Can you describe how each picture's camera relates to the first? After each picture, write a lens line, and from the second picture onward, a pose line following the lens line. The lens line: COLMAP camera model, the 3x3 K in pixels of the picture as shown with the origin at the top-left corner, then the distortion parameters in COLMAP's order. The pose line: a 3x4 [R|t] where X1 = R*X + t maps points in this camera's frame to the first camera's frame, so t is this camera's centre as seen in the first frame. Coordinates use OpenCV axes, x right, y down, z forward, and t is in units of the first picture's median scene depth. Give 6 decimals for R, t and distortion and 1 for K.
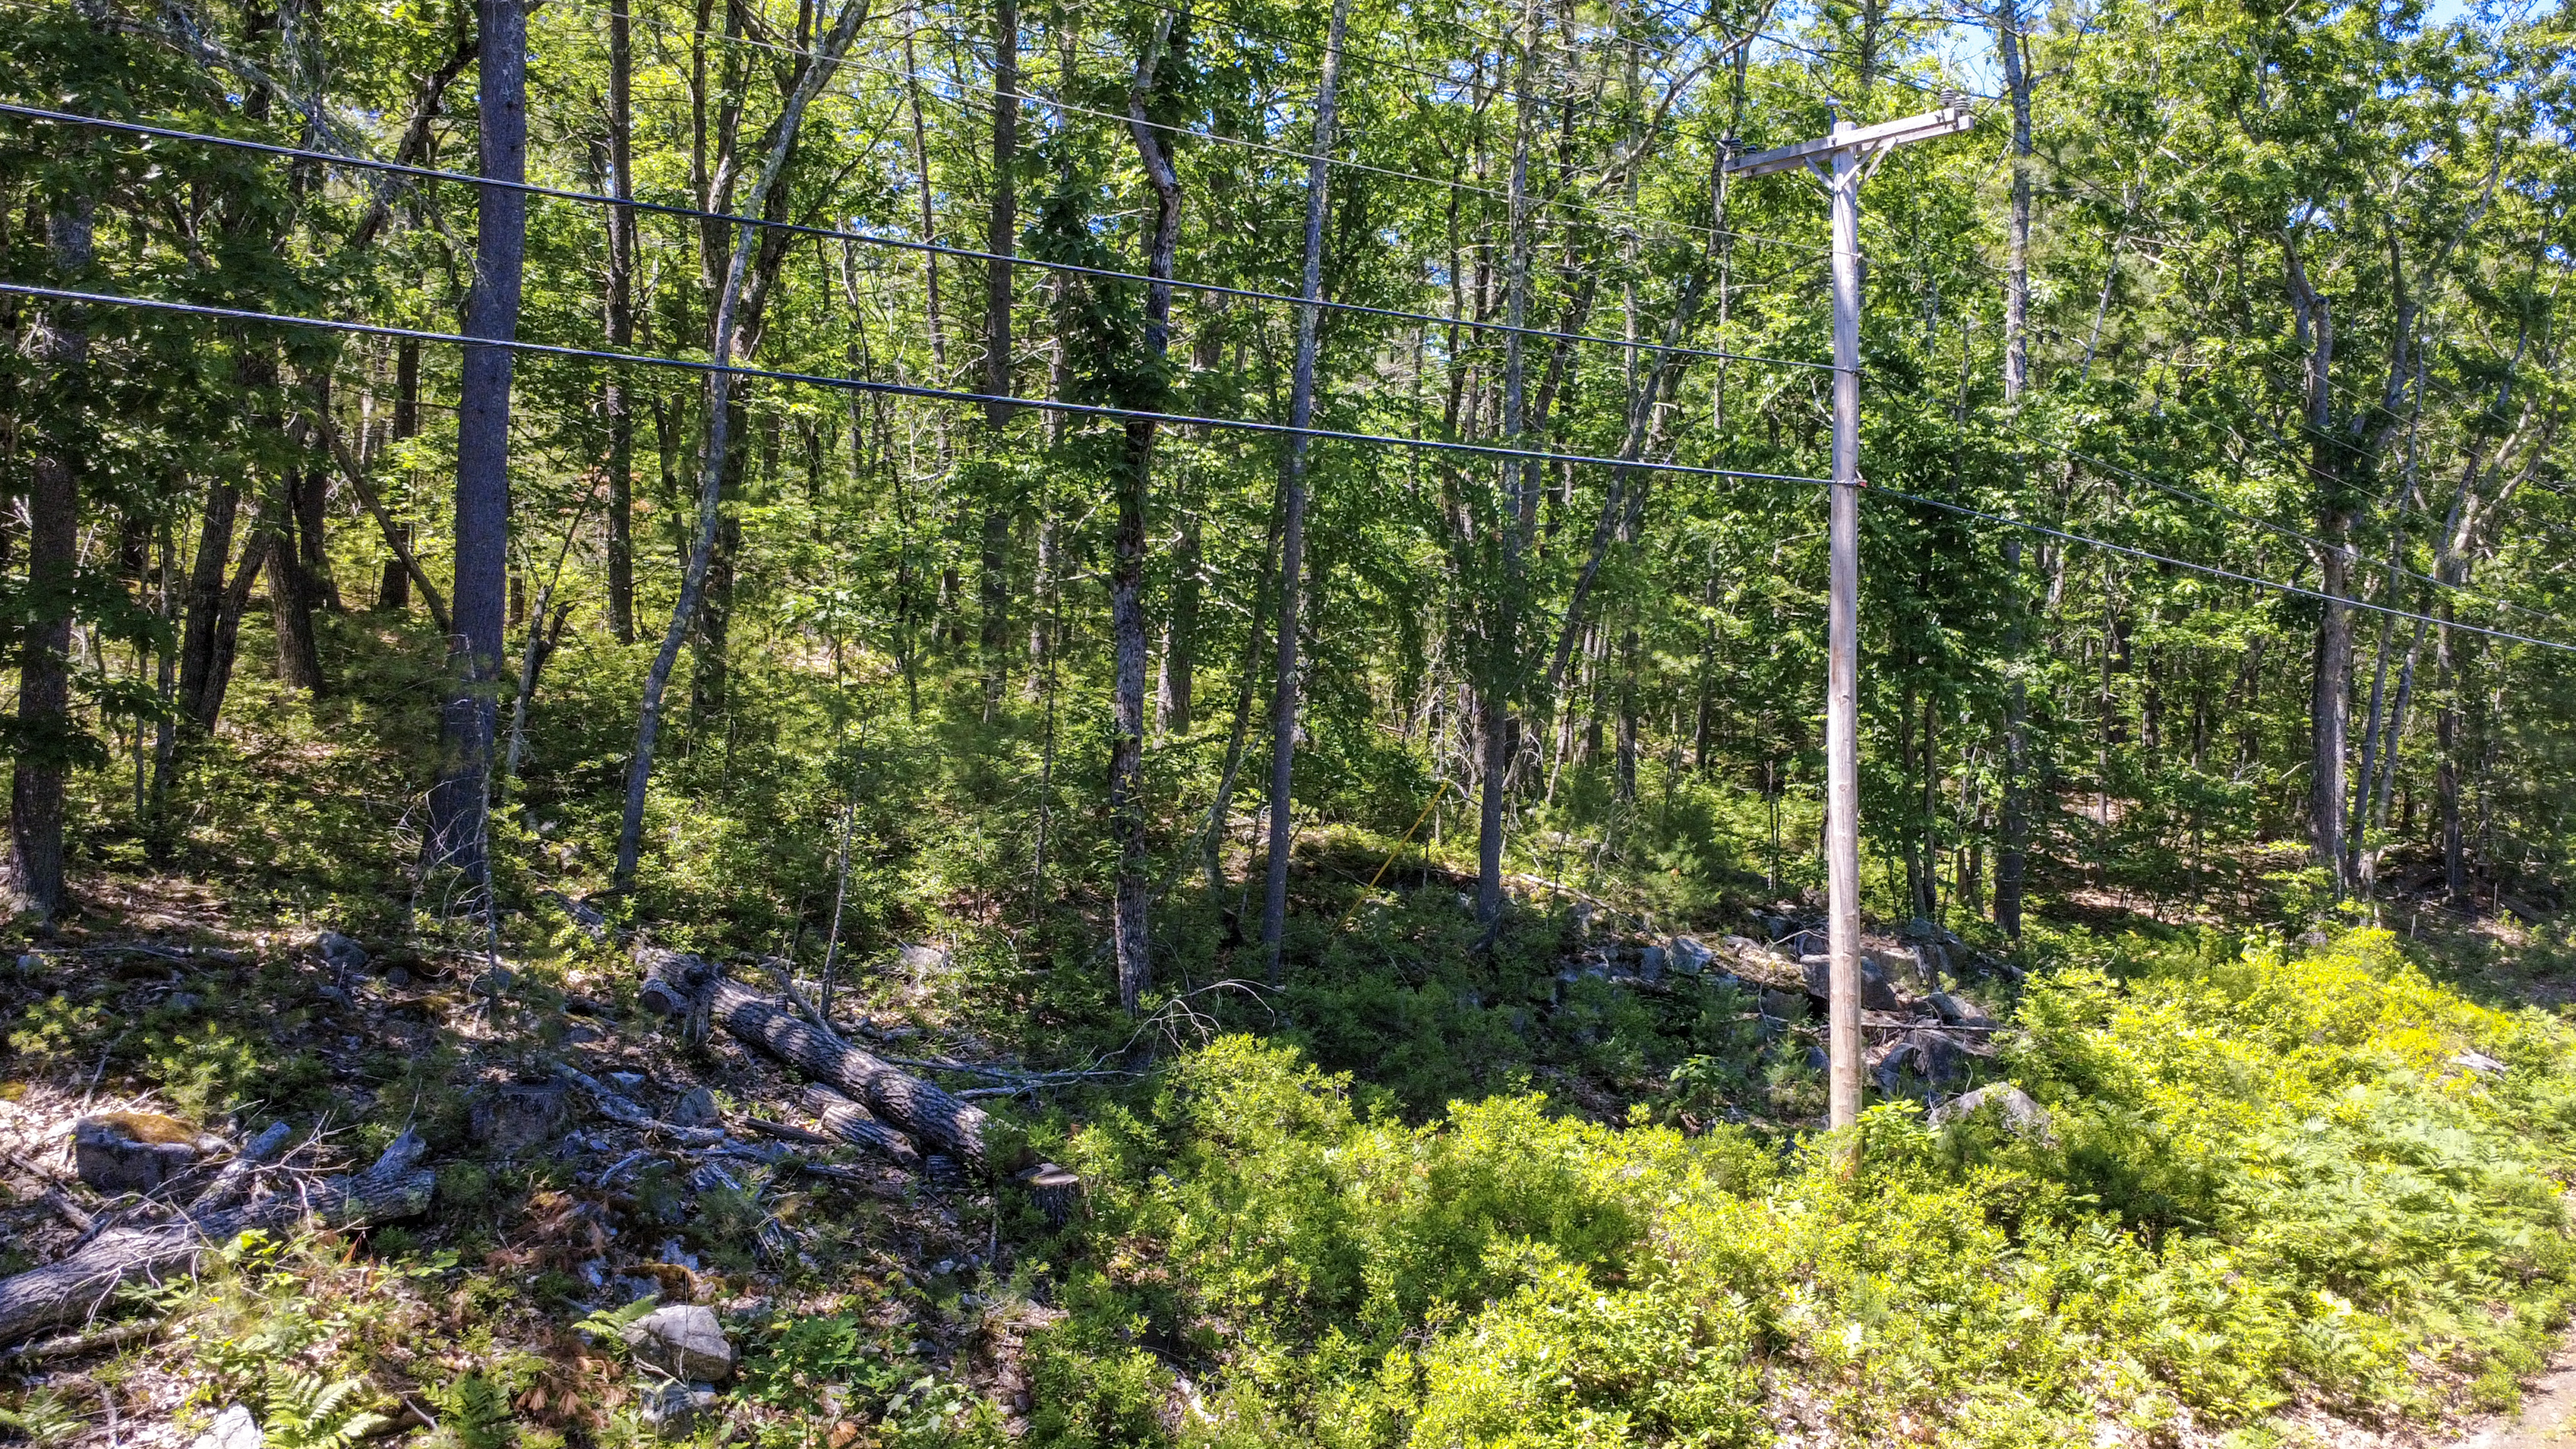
lens RADIAL K [[1935.5, 0, 1288.0], [0, 1935.5, 724.5], [0, 0, 1]] dist [-0.001001, -0.003272]
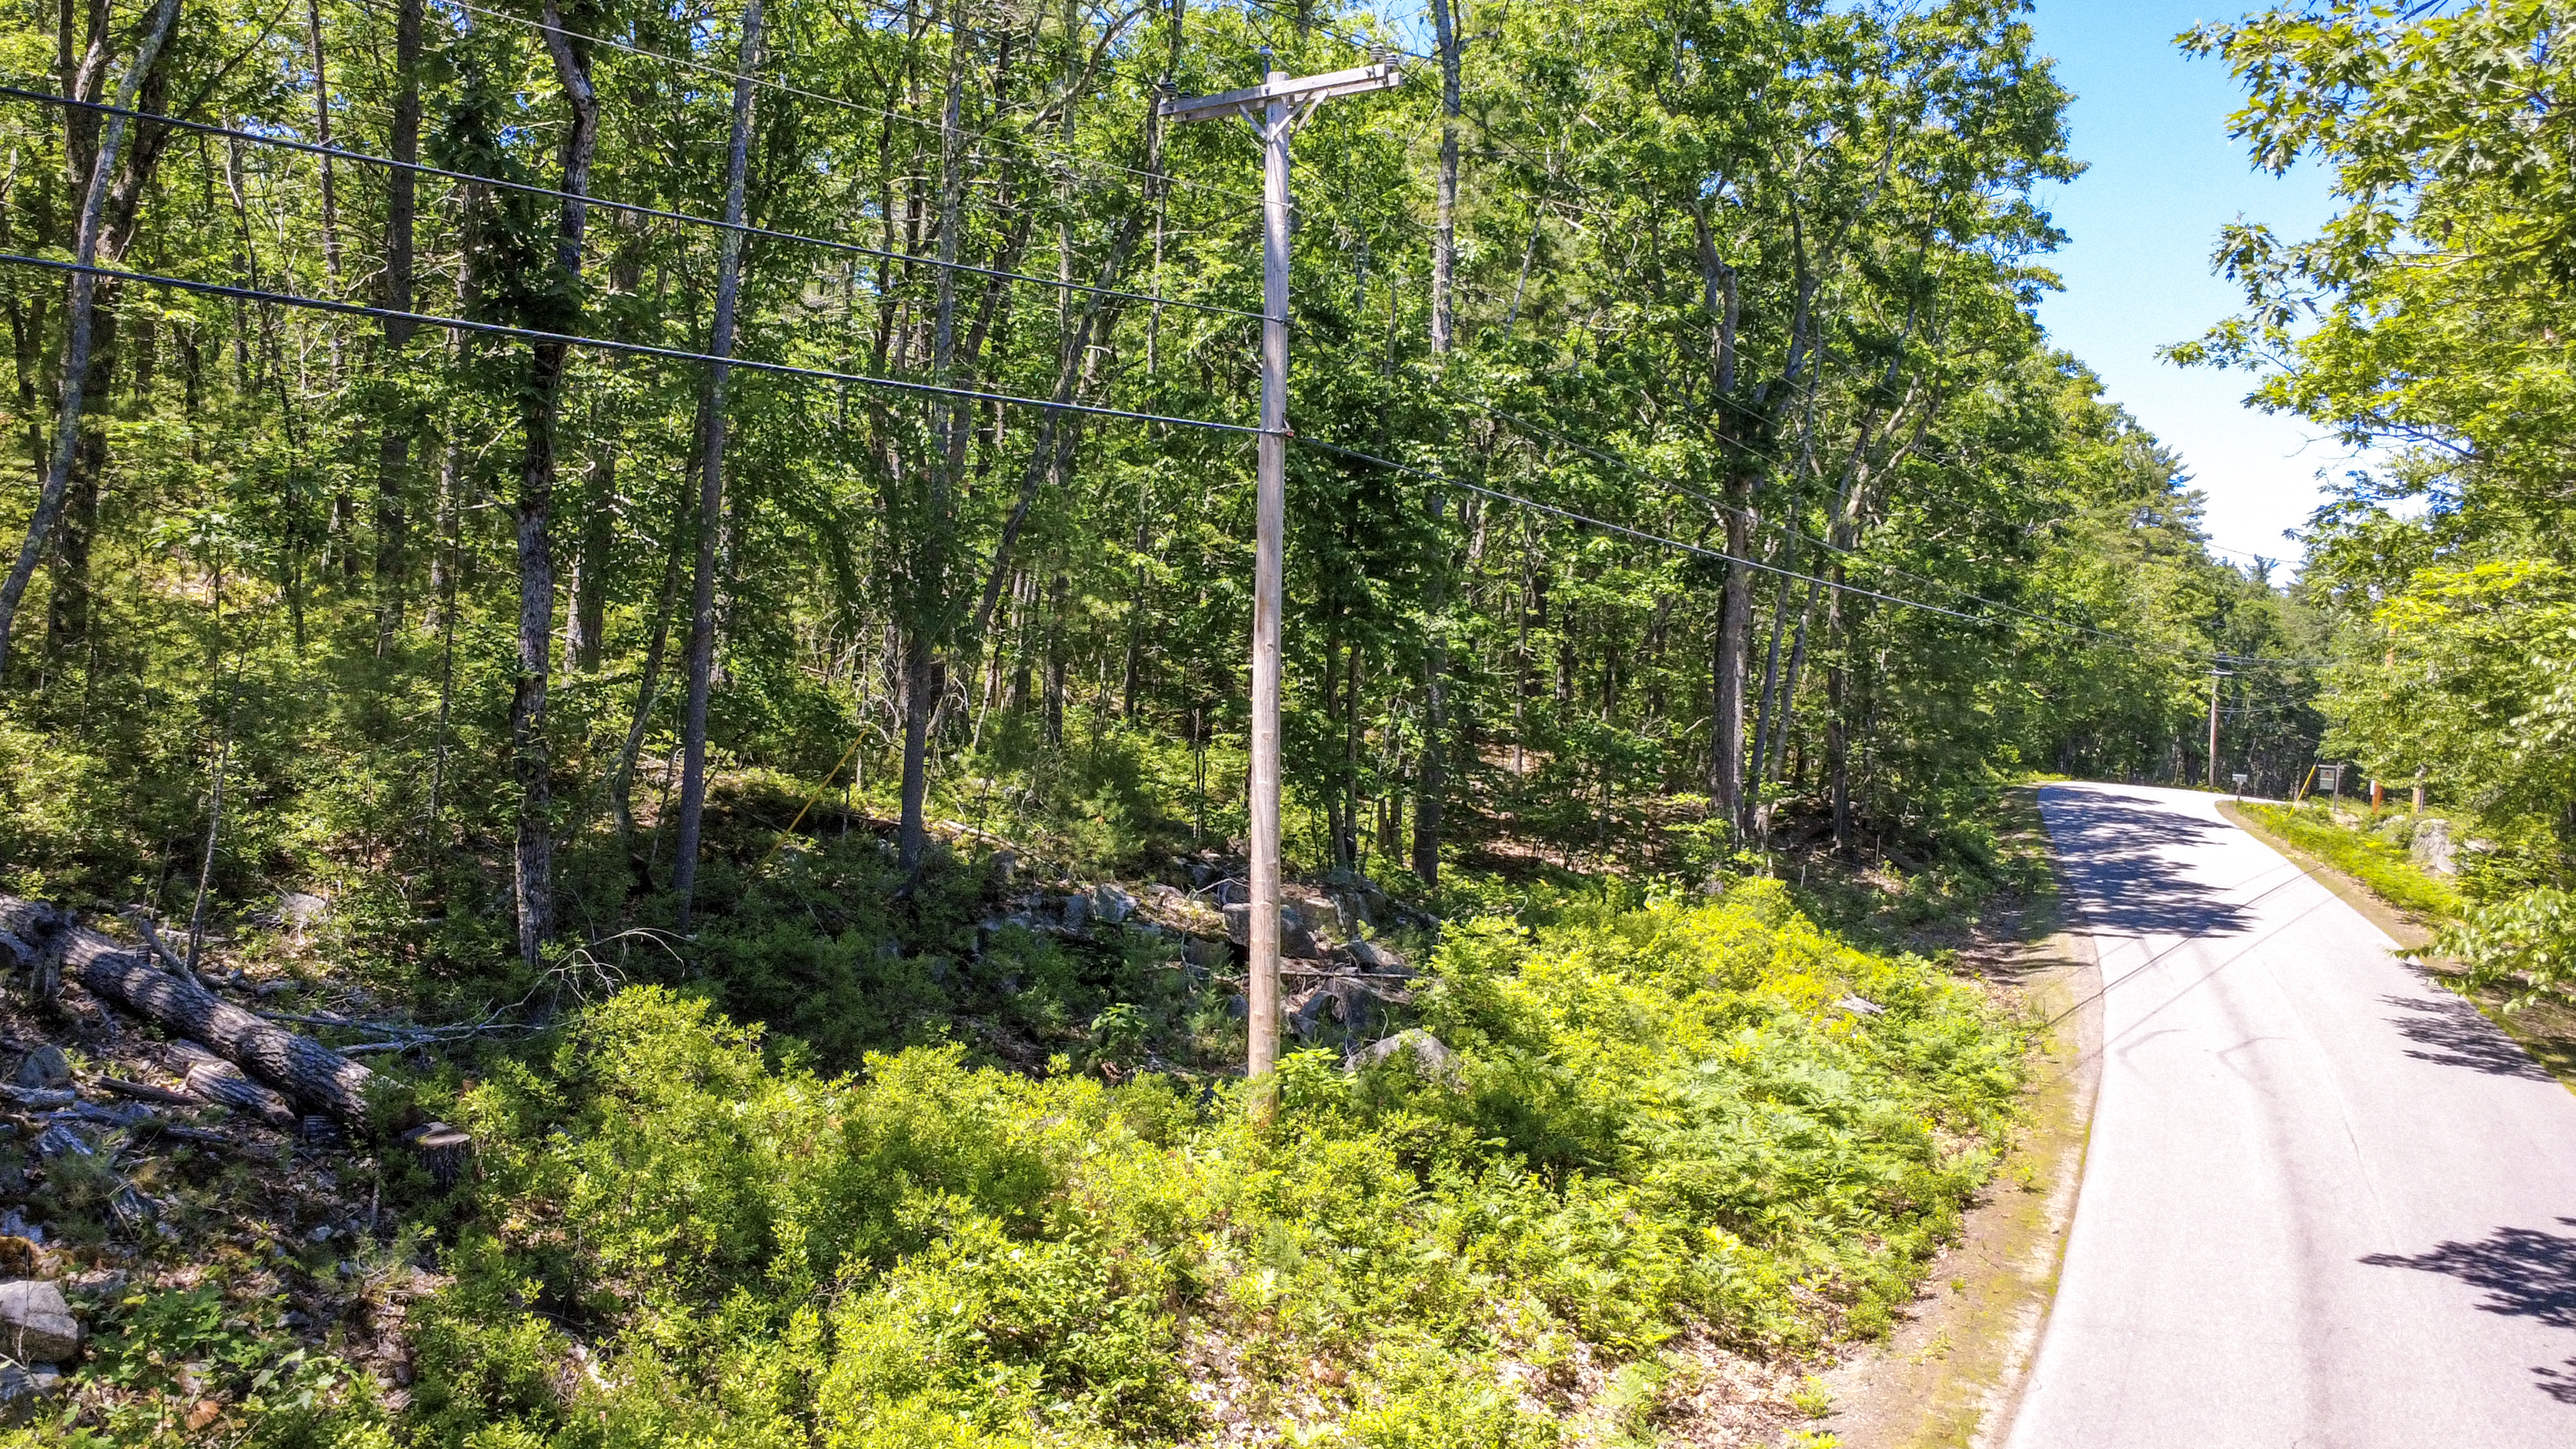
lens RADIAL K [[1935.6, 0, 1288.0], [0, 1935.6, 724.5], [0, 0, 1]] dist [-0.001001, -0.003272]
pose [[0.990694, 0.014211, 0.135366, 0.159767], [-0.014803, 0.999885, 0.003372, 0.022618], [-0.135302, -0.005344, 0.990790, 0.004507]]
